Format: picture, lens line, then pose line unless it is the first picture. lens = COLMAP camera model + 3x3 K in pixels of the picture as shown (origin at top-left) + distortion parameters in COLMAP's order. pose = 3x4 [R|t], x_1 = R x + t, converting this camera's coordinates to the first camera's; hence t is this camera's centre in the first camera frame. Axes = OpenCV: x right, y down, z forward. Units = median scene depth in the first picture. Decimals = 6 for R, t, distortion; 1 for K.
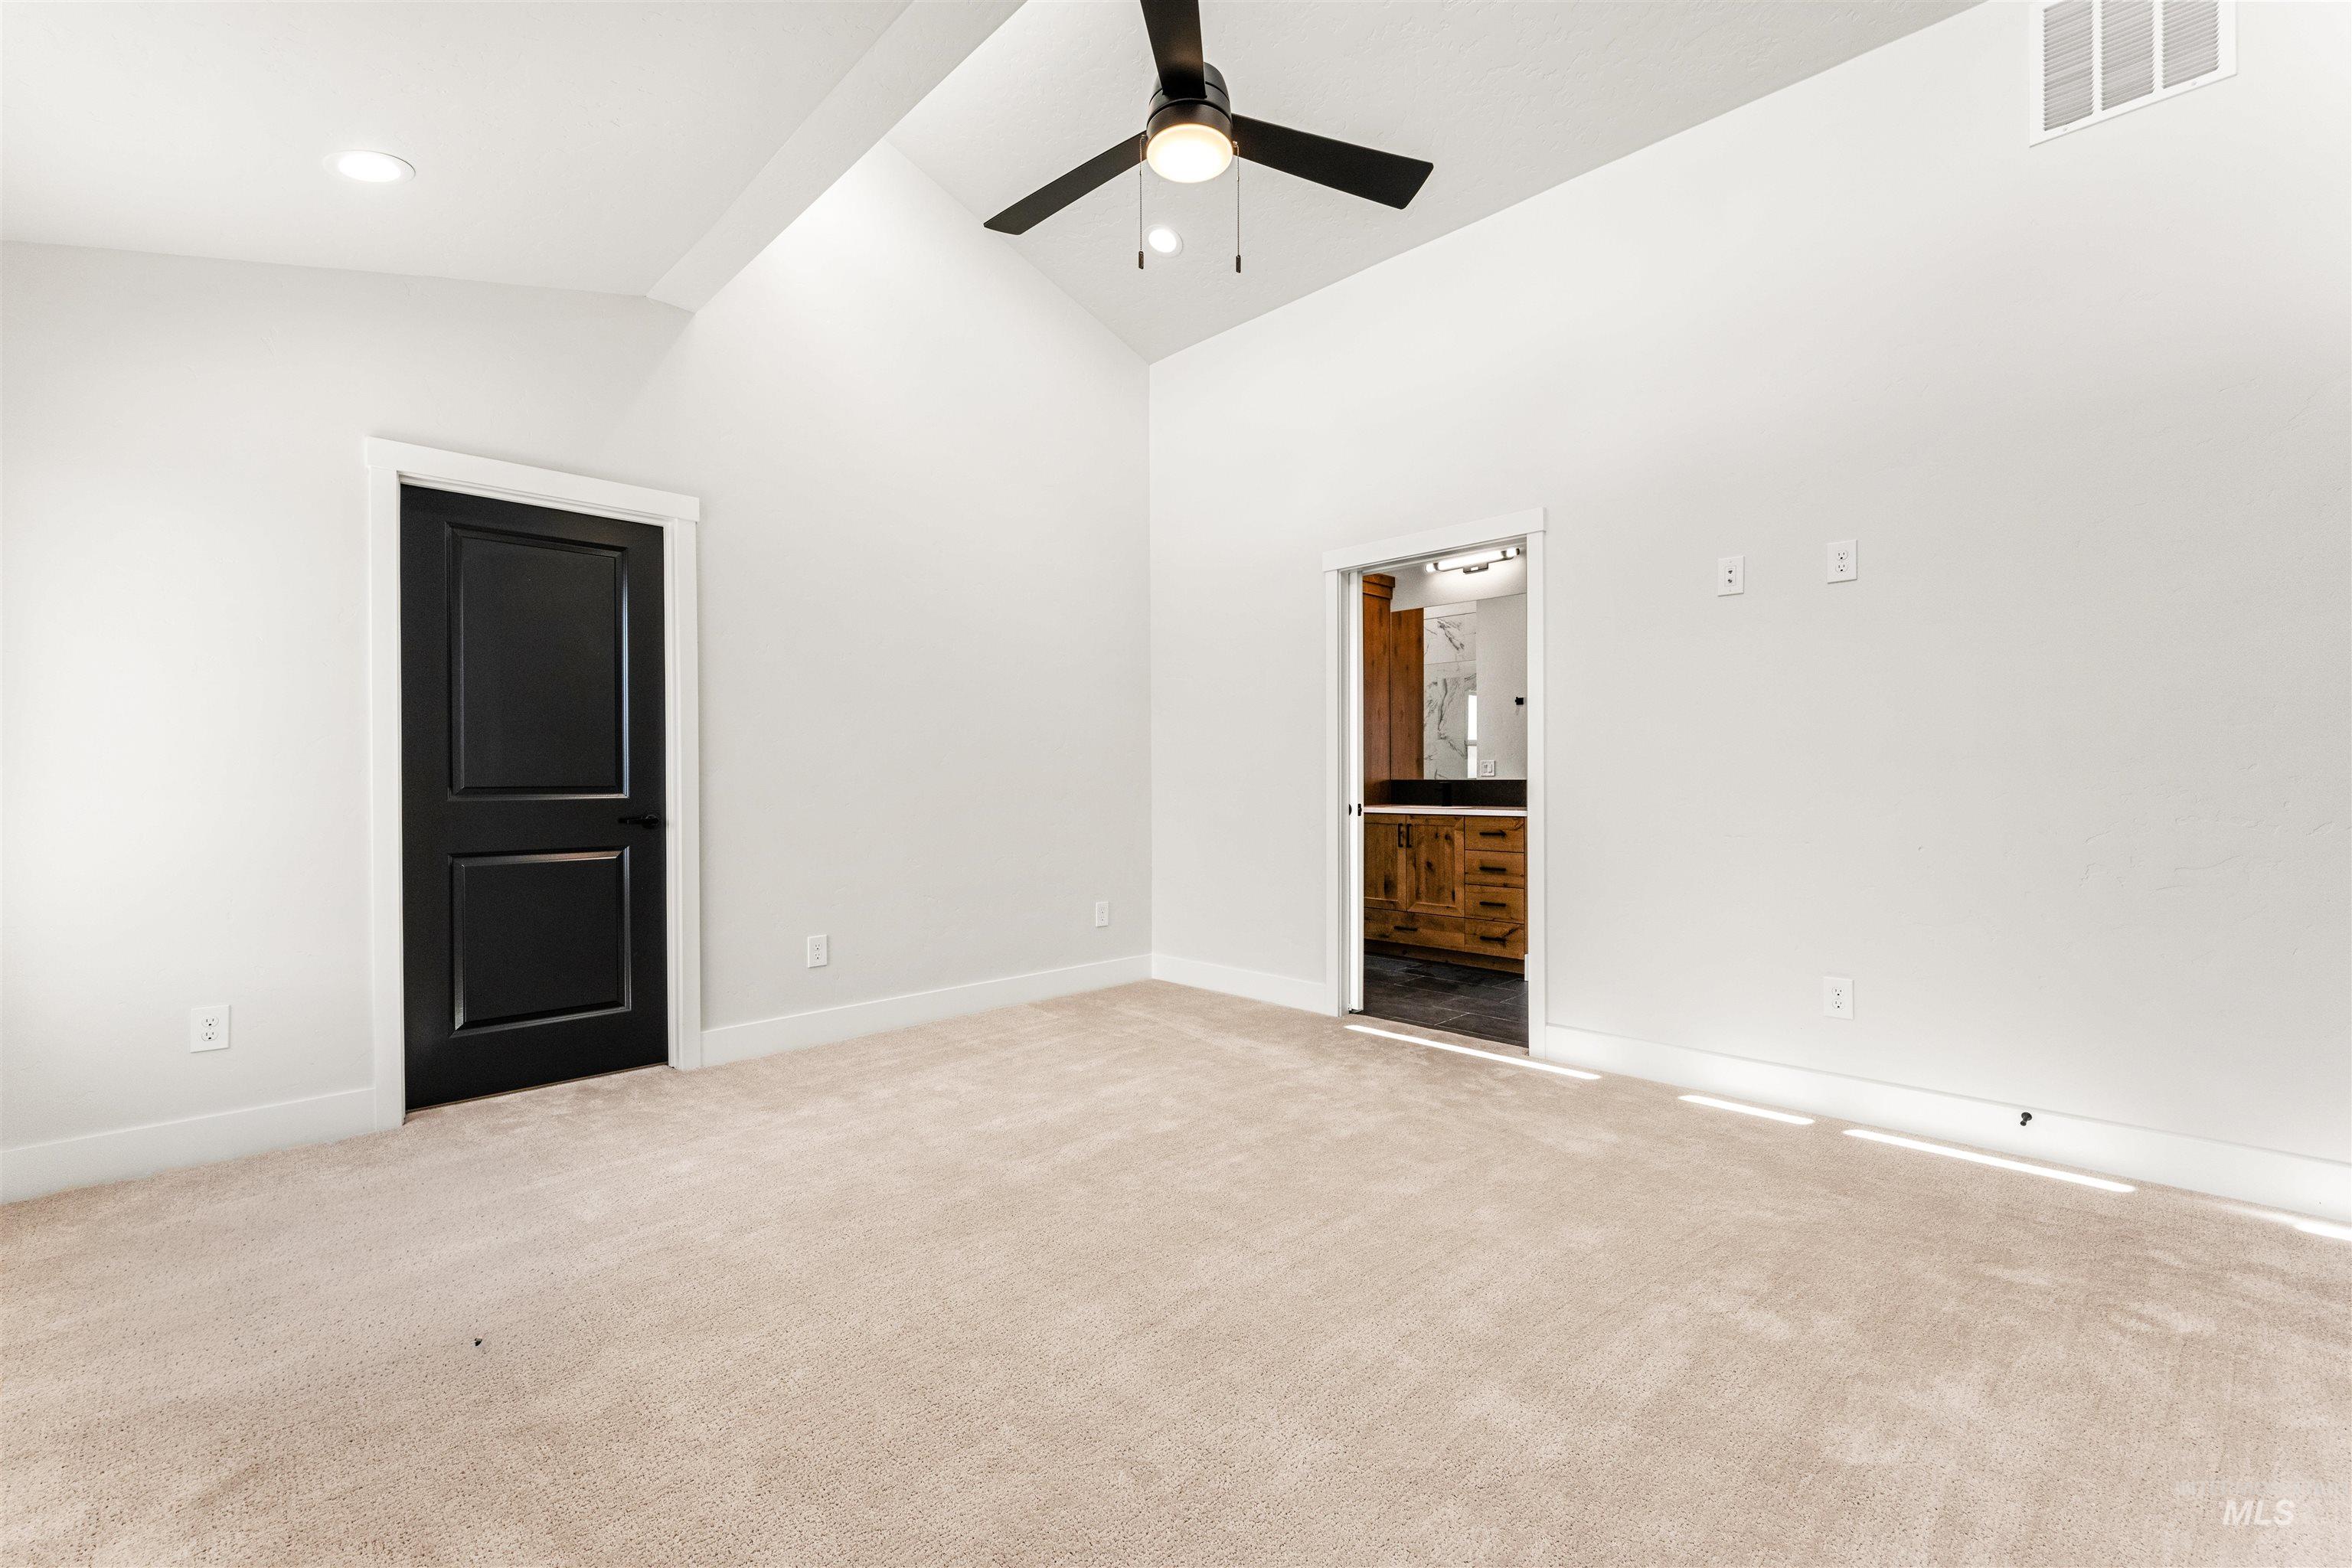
lens RADIAL K [[1001.4, 0, 1171.1], [0, 1001.4, 773.8], [0, 0, 1]] dist [0.001411, -0.000708]
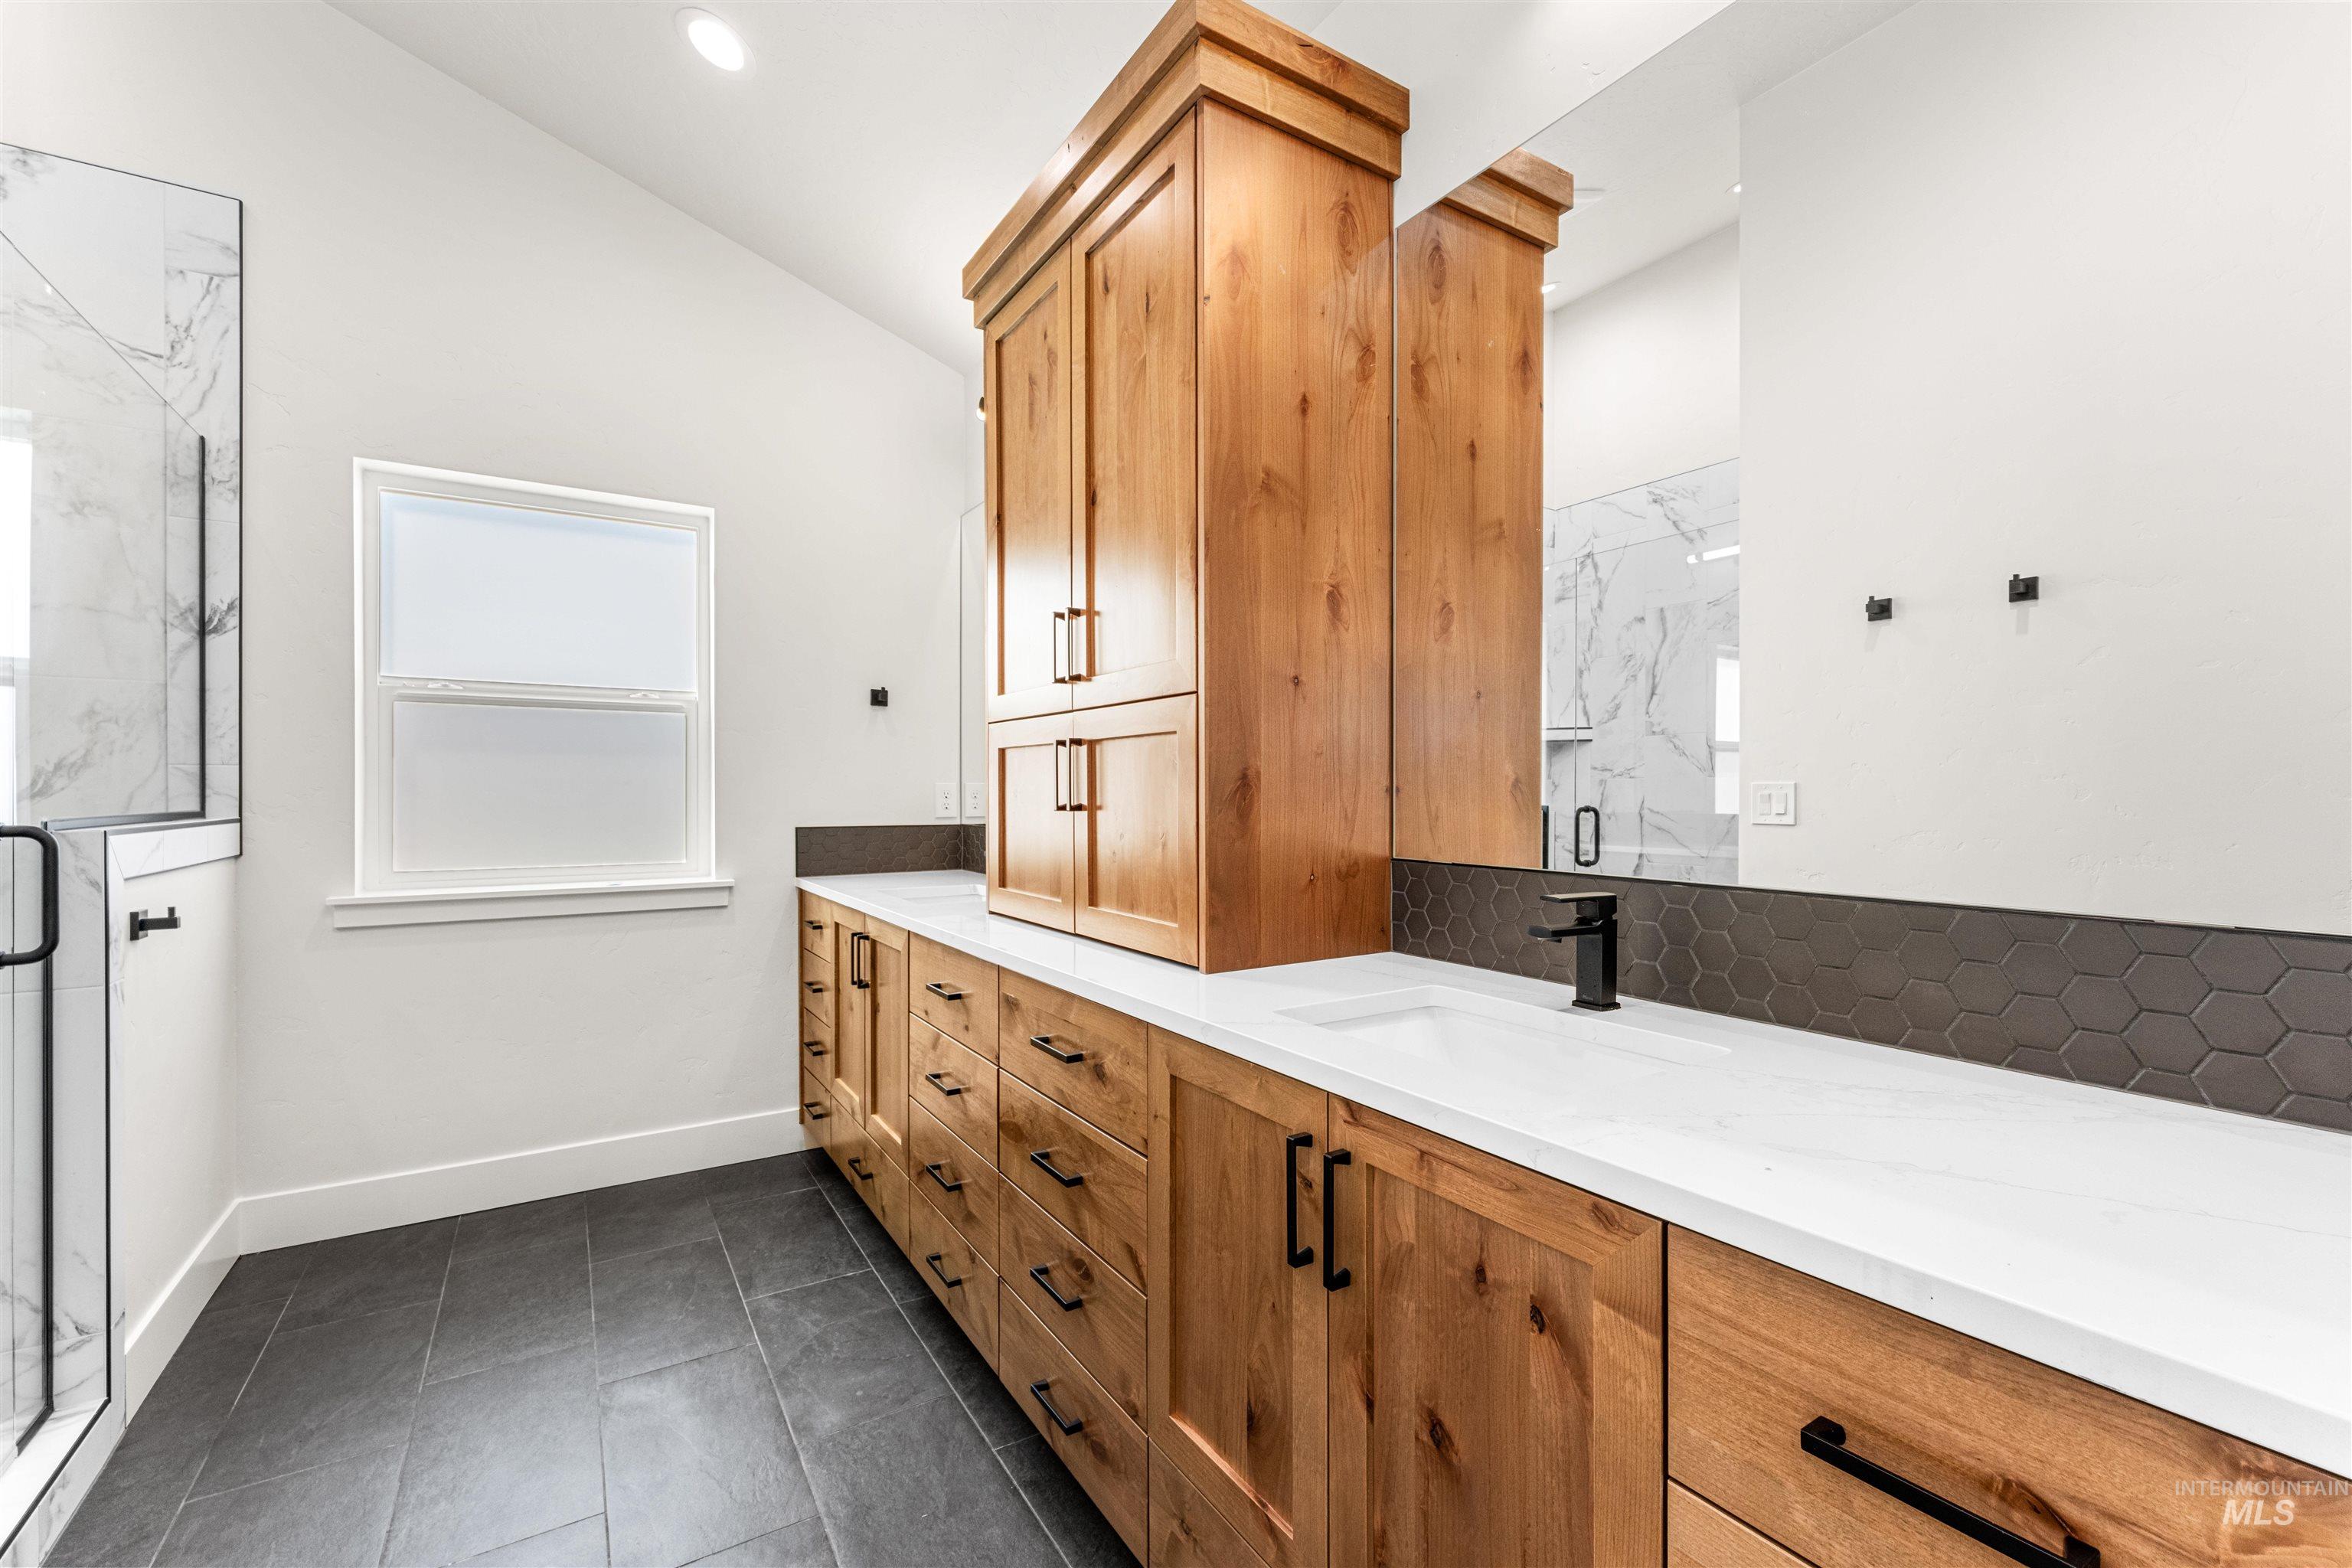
lens RADIAL K [[1001.4, 0, 1179.4], [0, 1001.4, 789.2], [0, 0, 1]] dist [0.001411, -0.000708]
pose [[0.978451, 0.000683, -0.206480, 0.217769], [-0.002584, 0.999957, -0.008939, -0.009810], [0.206465, 0.009280, 0.978410, 0.726113]]
